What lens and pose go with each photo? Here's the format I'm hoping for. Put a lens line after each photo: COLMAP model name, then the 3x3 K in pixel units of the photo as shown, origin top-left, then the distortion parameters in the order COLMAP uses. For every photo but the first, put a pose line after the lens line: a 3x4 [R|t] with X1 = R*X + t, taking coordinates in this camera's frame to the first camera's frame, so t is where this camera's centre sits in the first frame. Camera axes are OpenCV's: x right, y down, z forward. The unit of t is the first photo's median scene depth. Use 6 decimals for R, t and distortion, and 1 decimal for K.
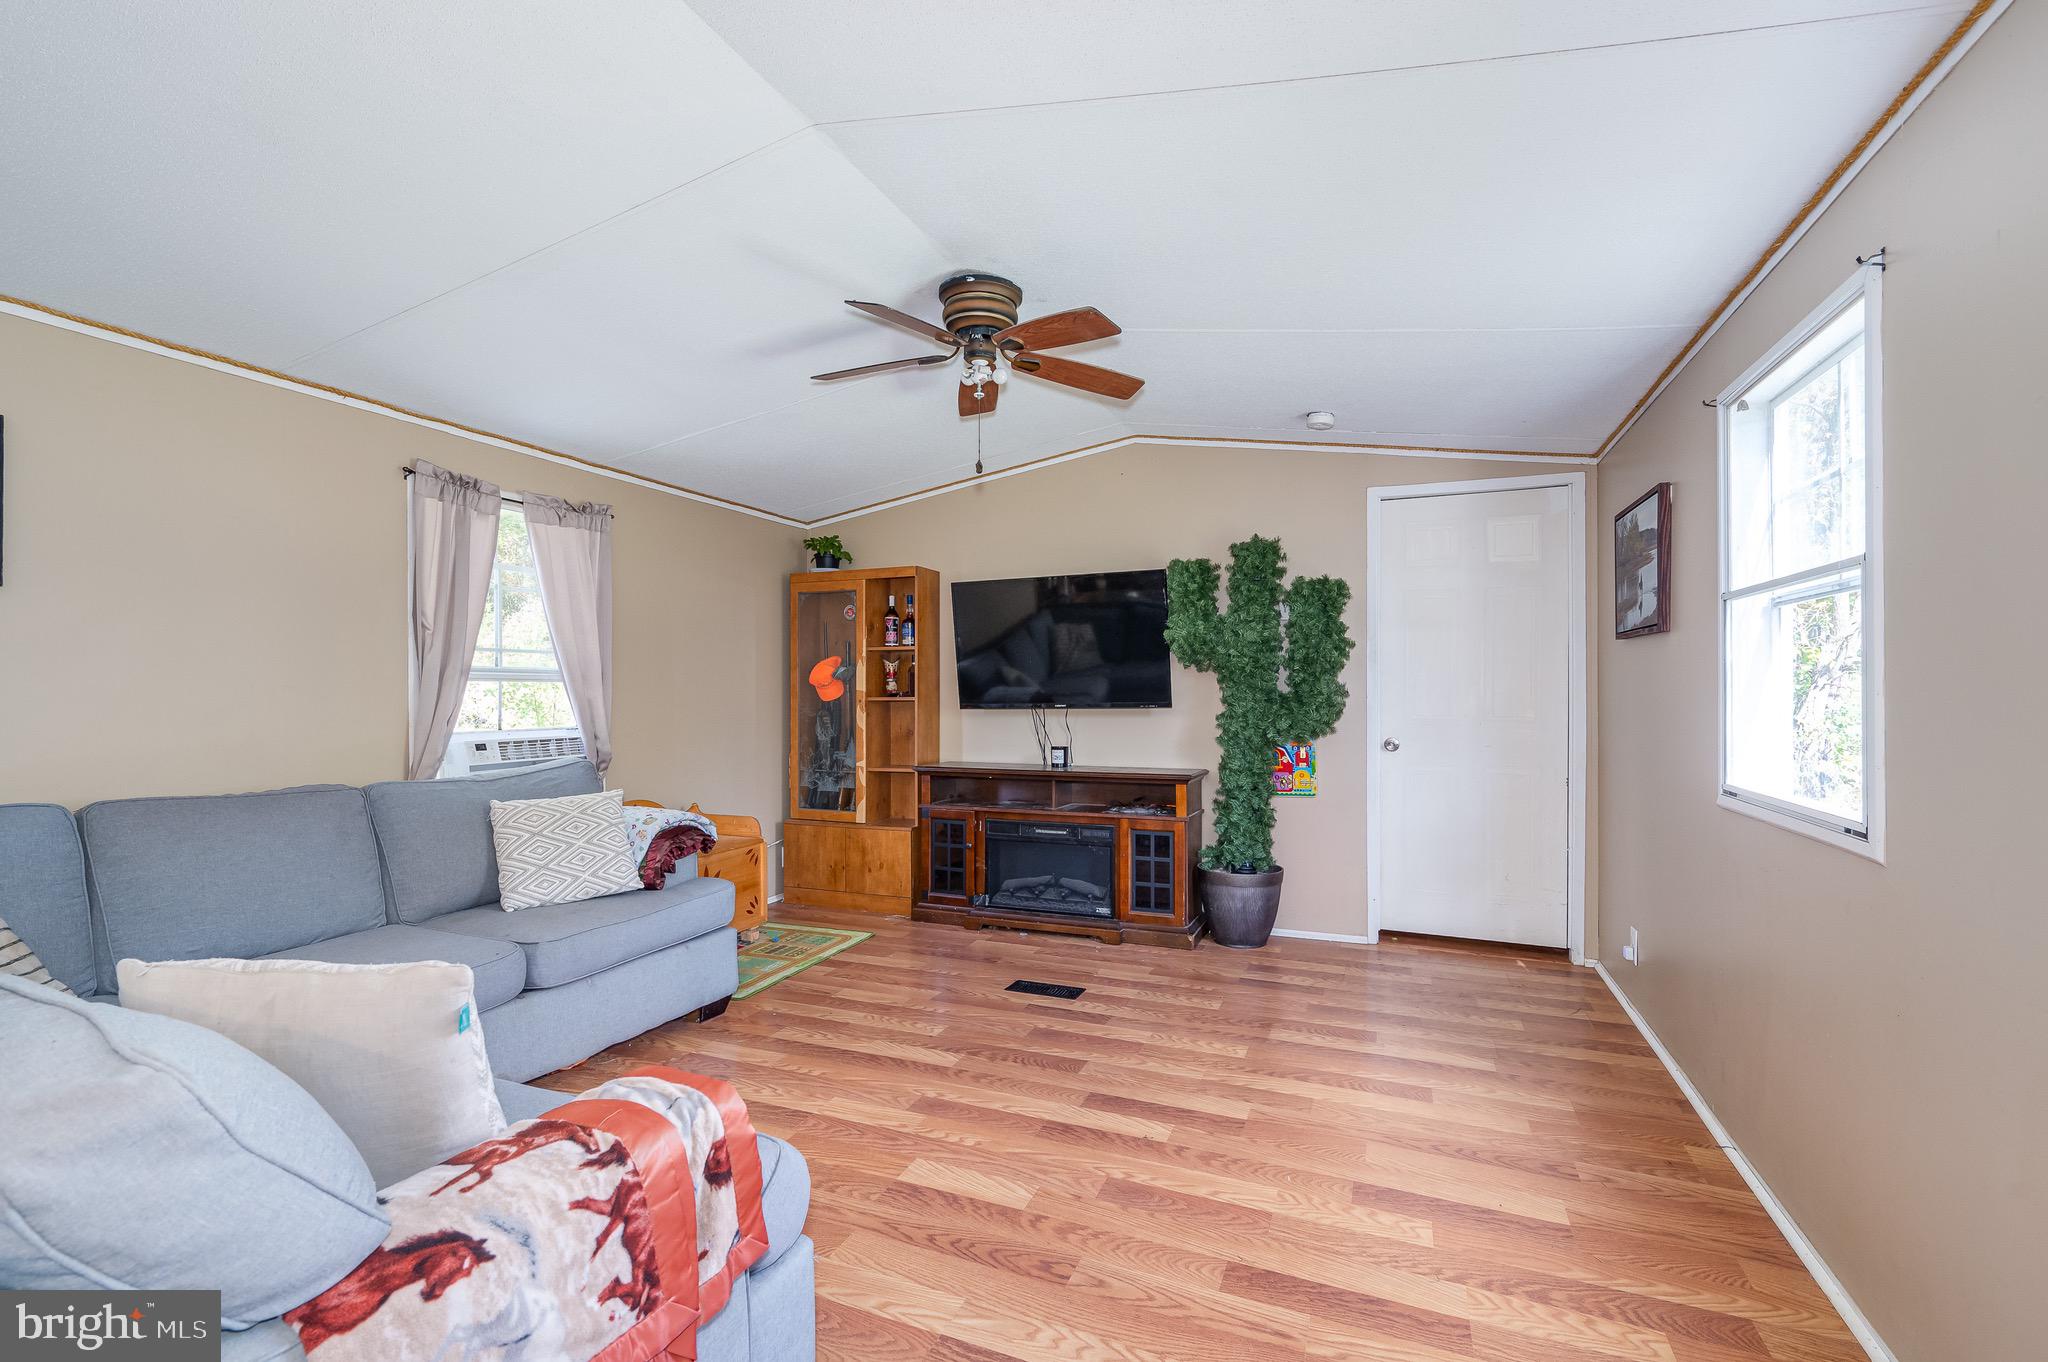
lens RADIAL K [[891.6, 0, 1047.2], [0, 891.6, 686.8], [0, 0, 1]] dist [0.000404, 0.000001]
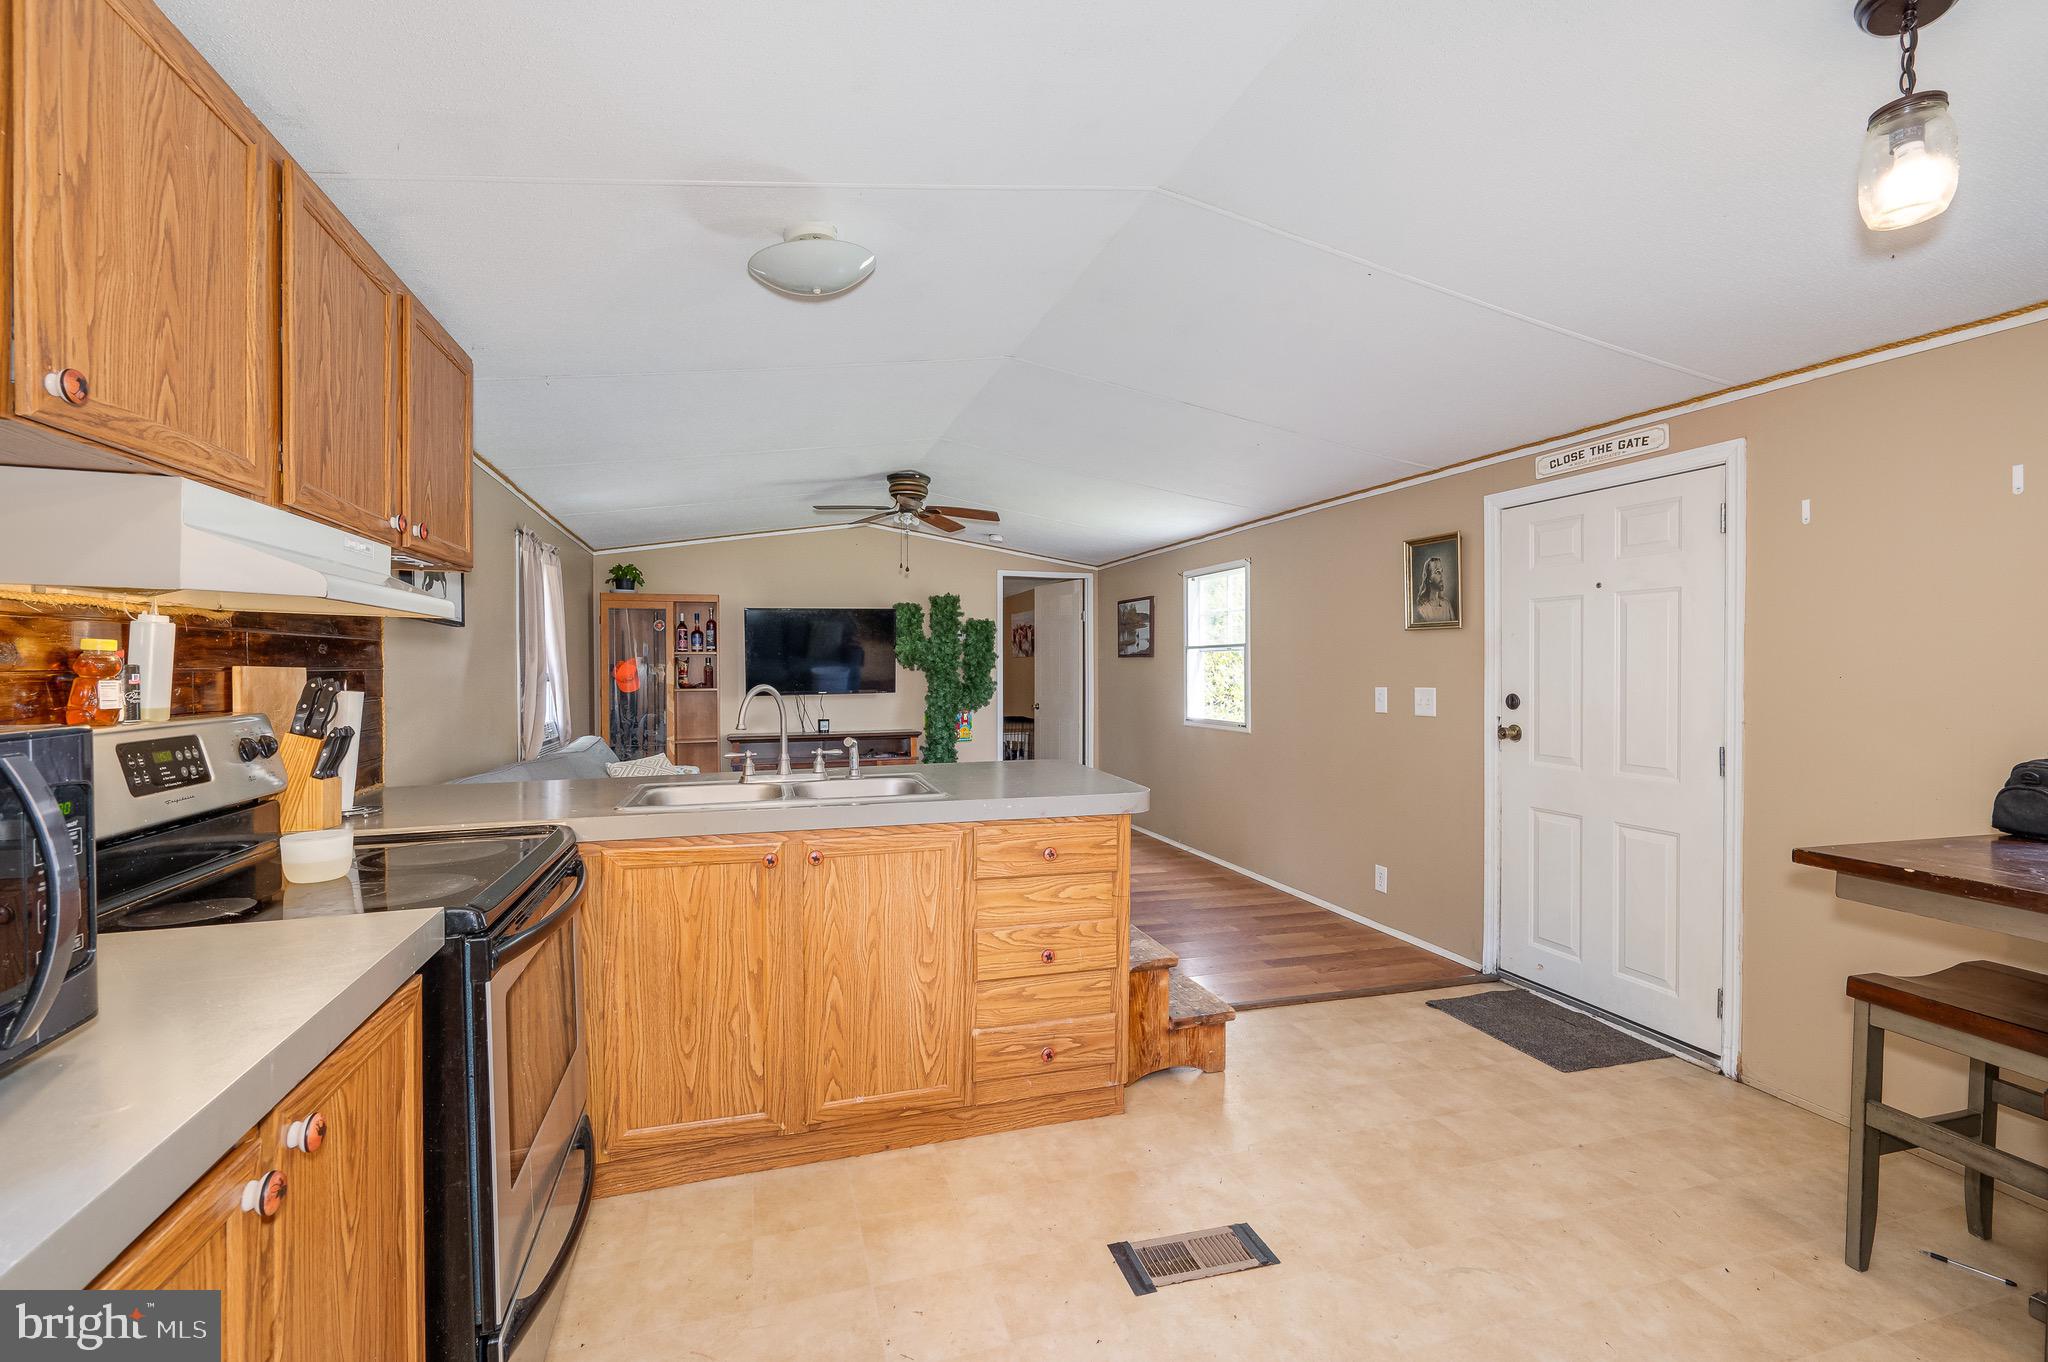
lens RADIAL K [[862.9, 0, 1024.0], [0, 862.9, 681.0], [0, 0, 1]] dist [0.000865, -0.000001]
pose [[0.778223, -0.009774, 0.627912, -0.647532], [0.000762, 0.999893, 0.014620, -0.020172], [-0.627988, -0.010899, 0.778147, -0.371599]]
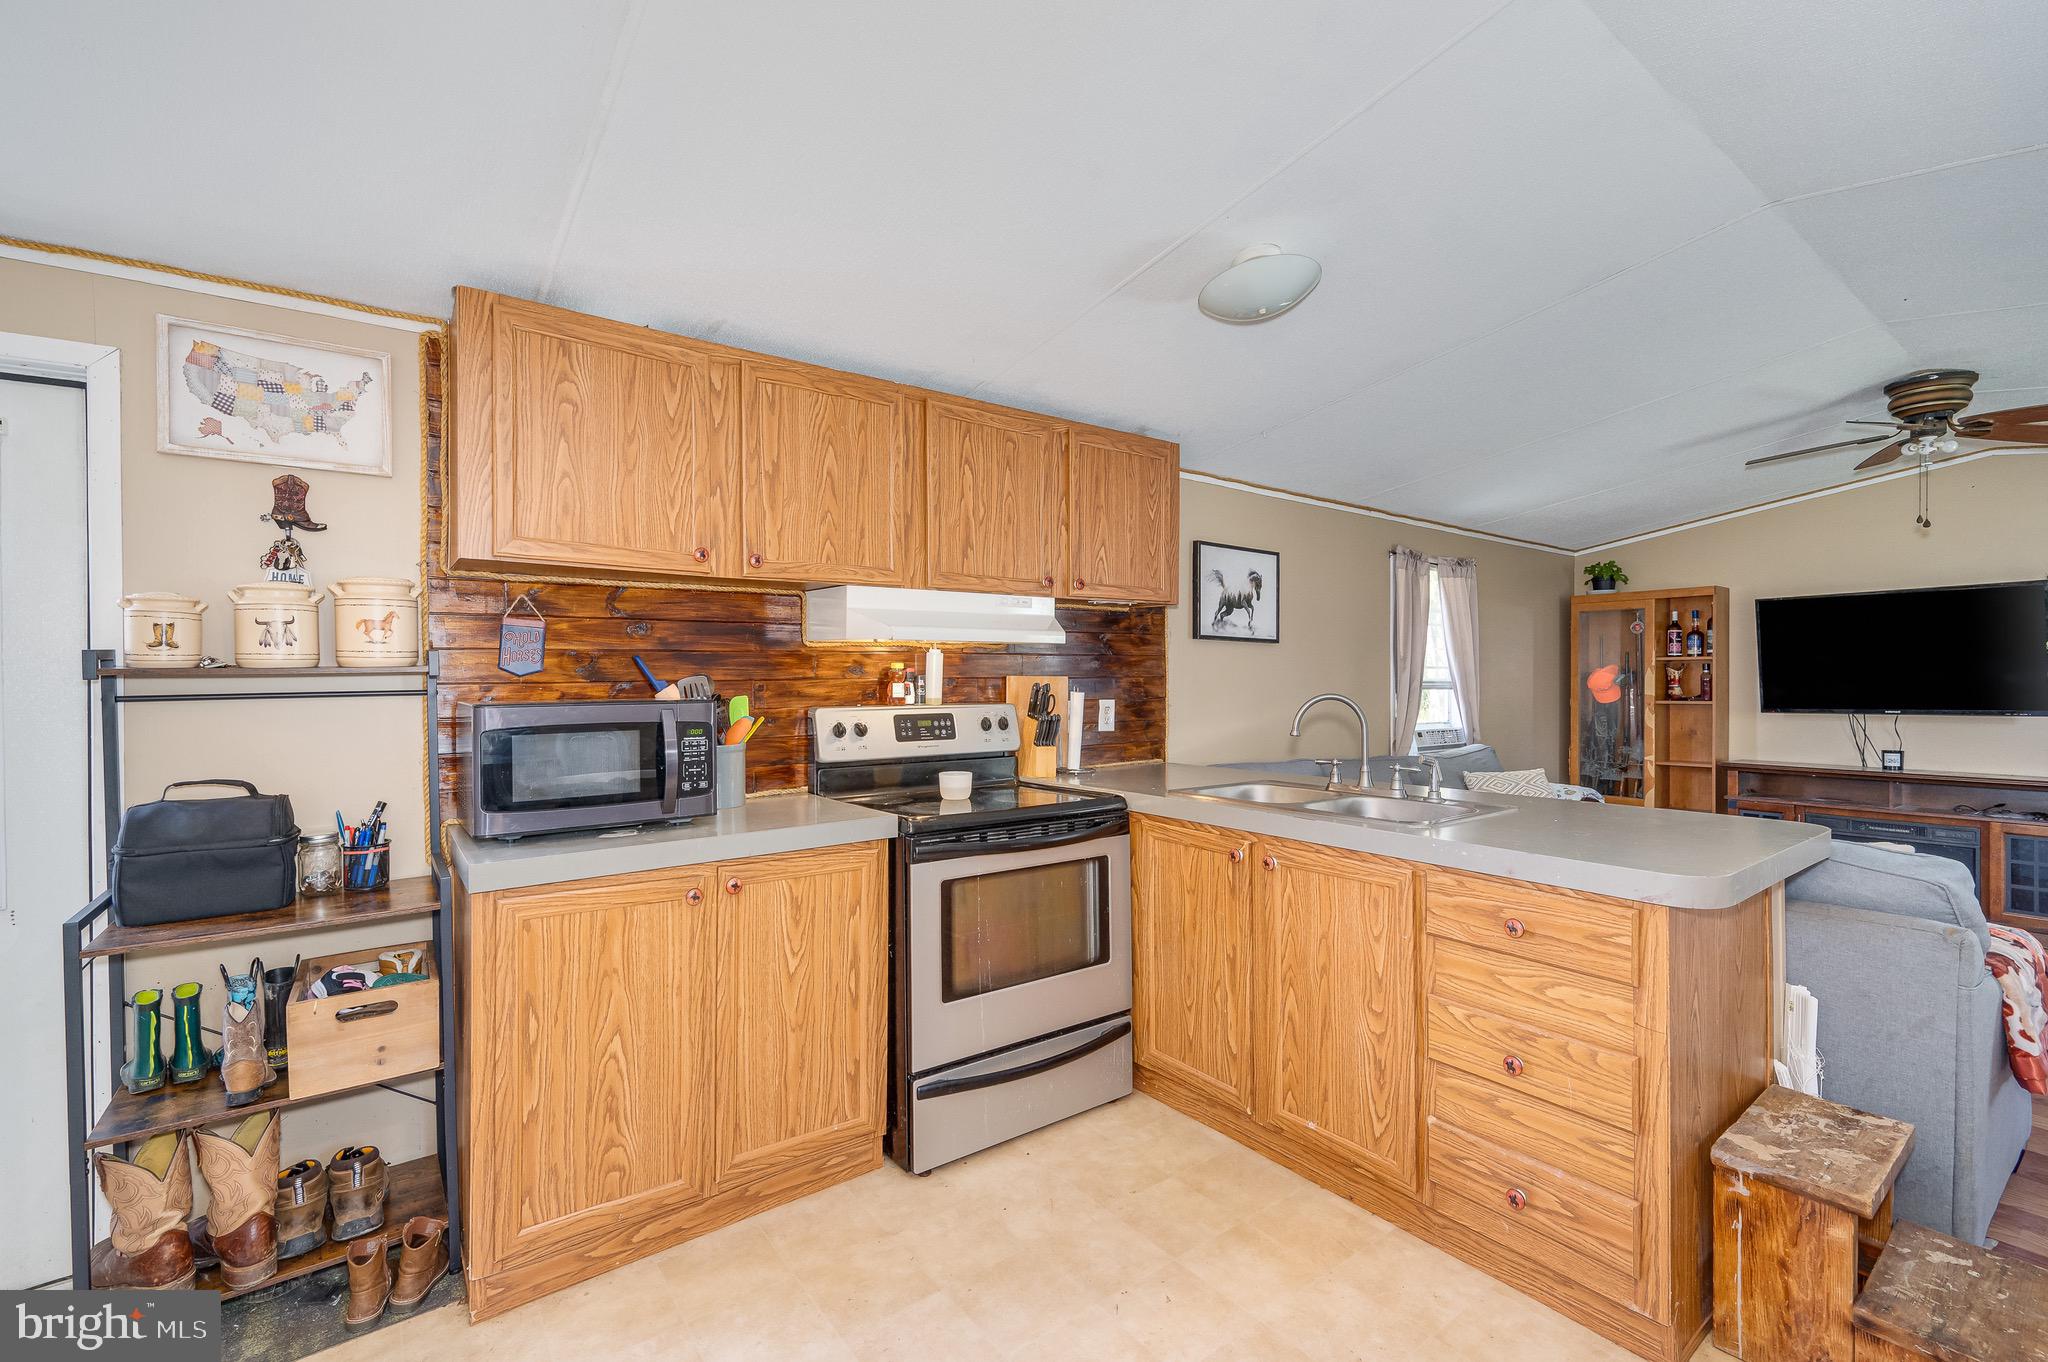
lens RADIAL K [[891.6, 0, 1047.2], [0, 891.6, 686.8], [0, 0, 1]] dist [0.000404, 0.000001]
pose [[0.861201, 0.005040, -0.508240, -0.311928], [0.000565, 0.999941, 0.010872, -0.020554], [0.508265, -0.009650, 0.861147, -0.422343]]
